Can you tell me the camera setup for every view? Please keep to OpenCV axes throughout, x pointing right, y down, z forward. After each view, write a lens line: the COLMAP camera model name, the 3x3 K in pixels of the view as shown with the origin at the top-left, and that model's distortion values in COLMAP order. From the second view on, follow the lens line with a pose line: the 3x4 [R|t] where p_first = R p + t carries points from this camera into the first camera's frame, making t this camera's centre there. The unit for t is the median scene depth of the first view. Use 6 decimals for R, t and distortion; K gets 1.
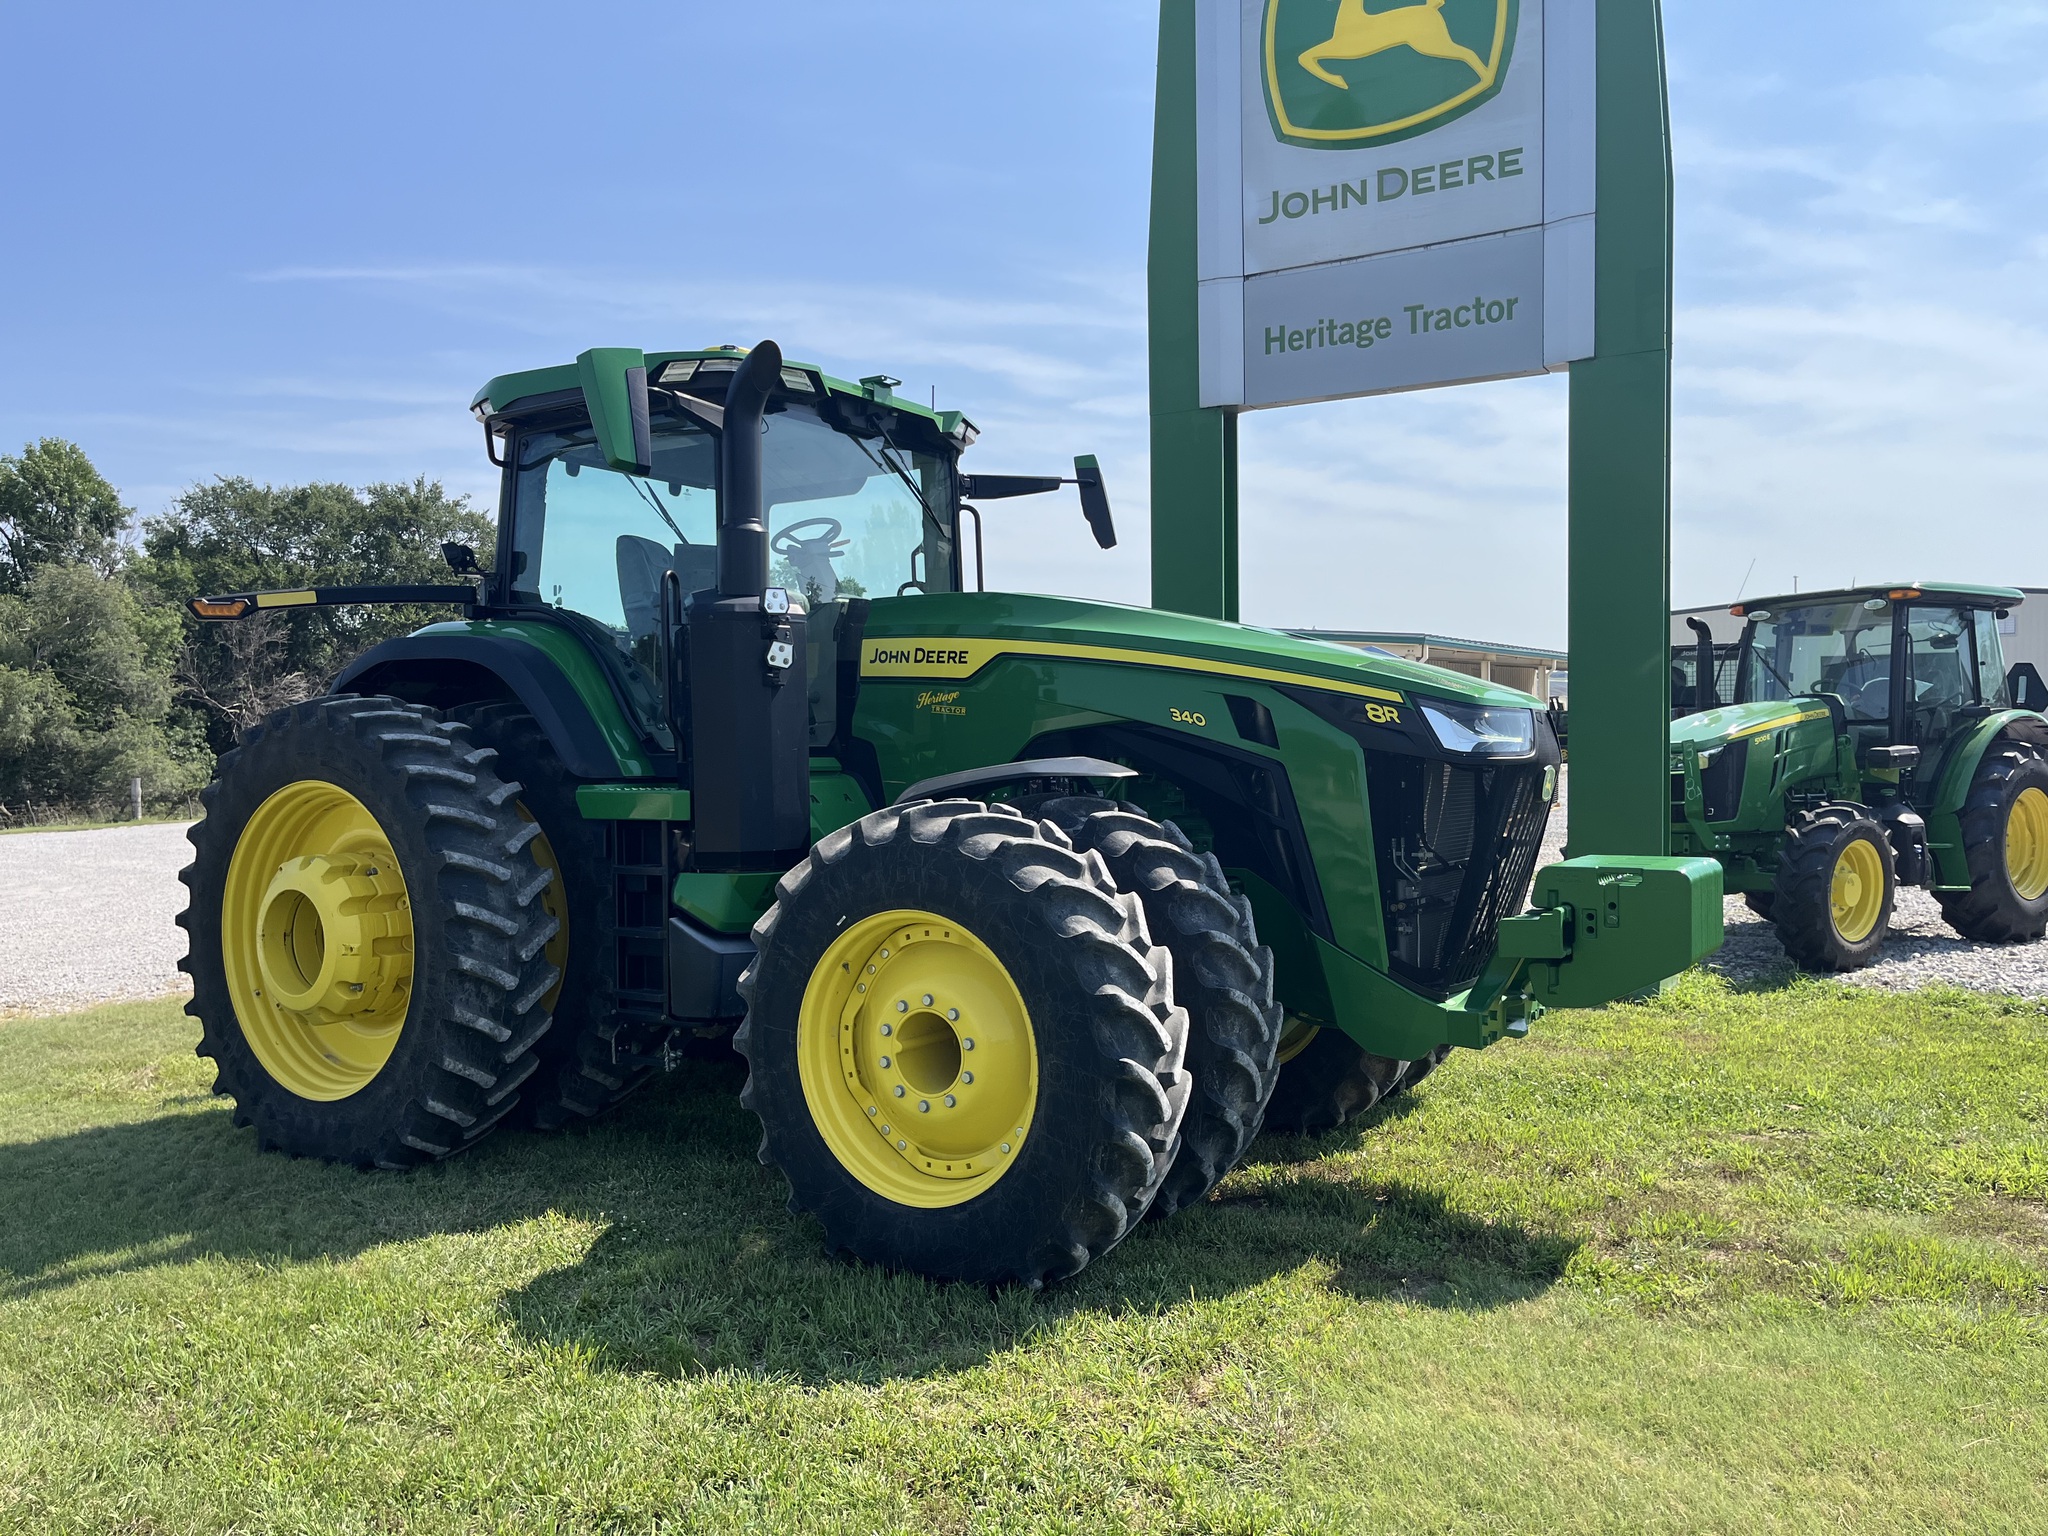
lens RADIAL K [[1547.3, 0, 1028.5], [0, 1547.3, 777.6], [0, 0, 1]] dist [0.069943, -0.090944]
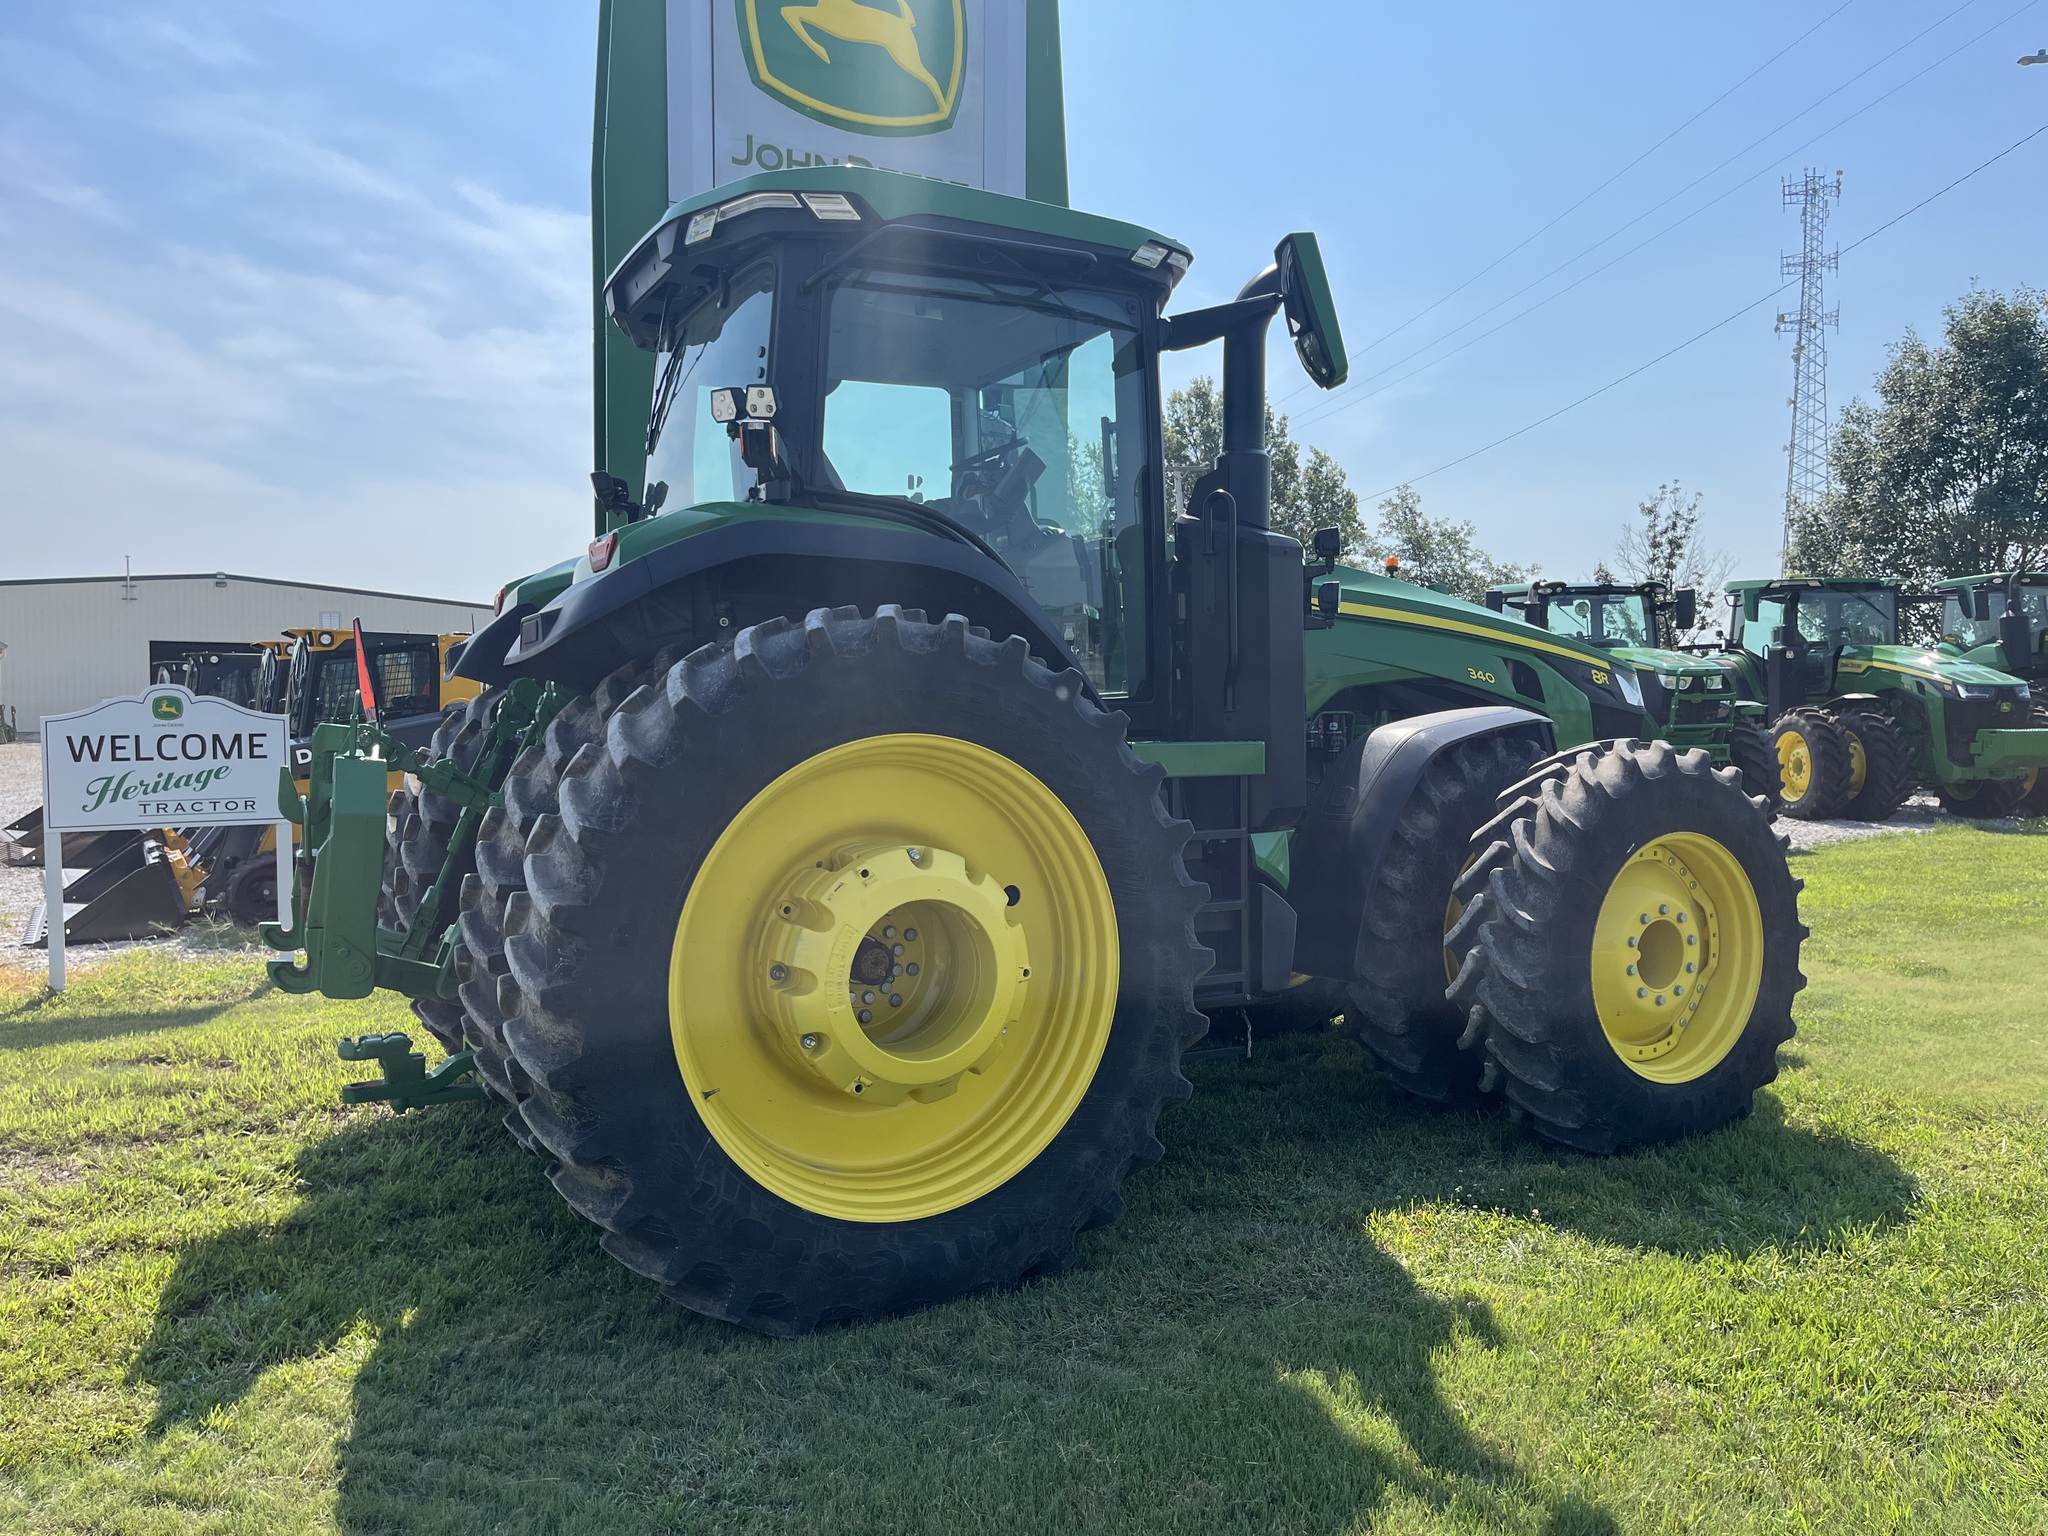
lens RADIAL K [[1547.3, 0, 1032.3], [0, 1547.3, 774.1], [0, 0, 1]] dist [0.069943, -0.090944]
pose [[0.484694, -0.023799, 0.874360, -0.936420], [0.021645, 0.999650, 0.015211, 0.009482], [-0.874416, 0.011553, 0.485040, 0.597133]]
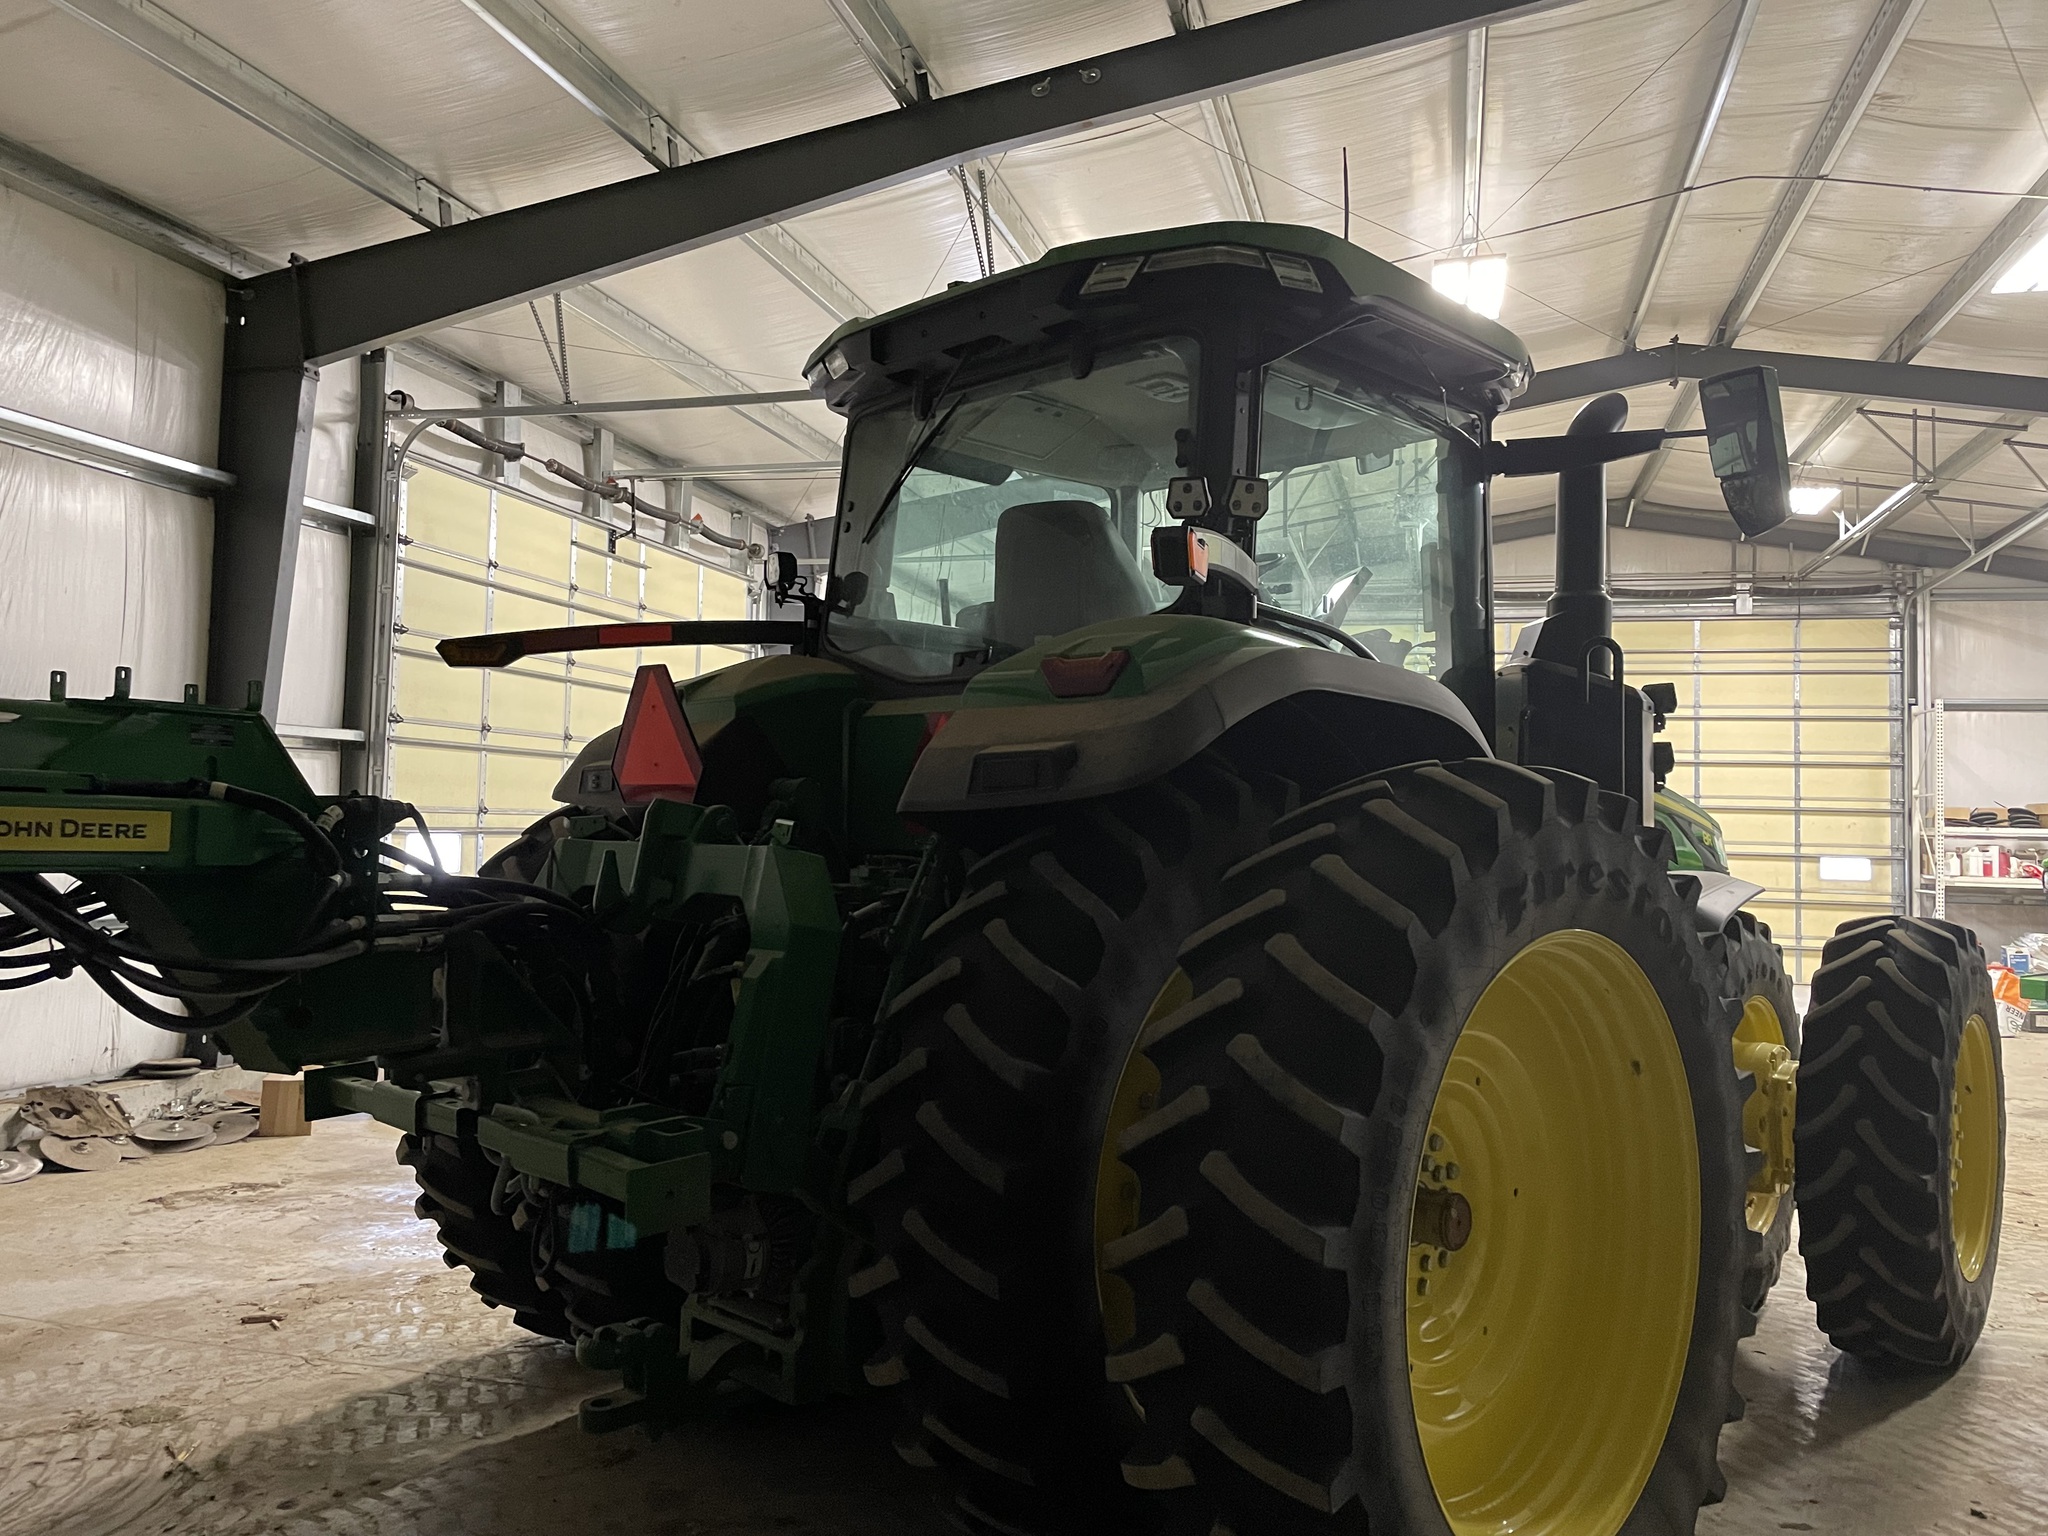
lens RADIAL K [[1547.3, 0, 1018.3], [0, 1547.3, 758.9], [0, 0, 1]] dist [0.069943, -0.090944]
pose [[0.198255, 0.059812, 0.978324, -0.937110], [-0.005497, 0.998188, -0.059913, -0.022196], [-0.980135, 0.006500, 0.198225, 1.007009]]
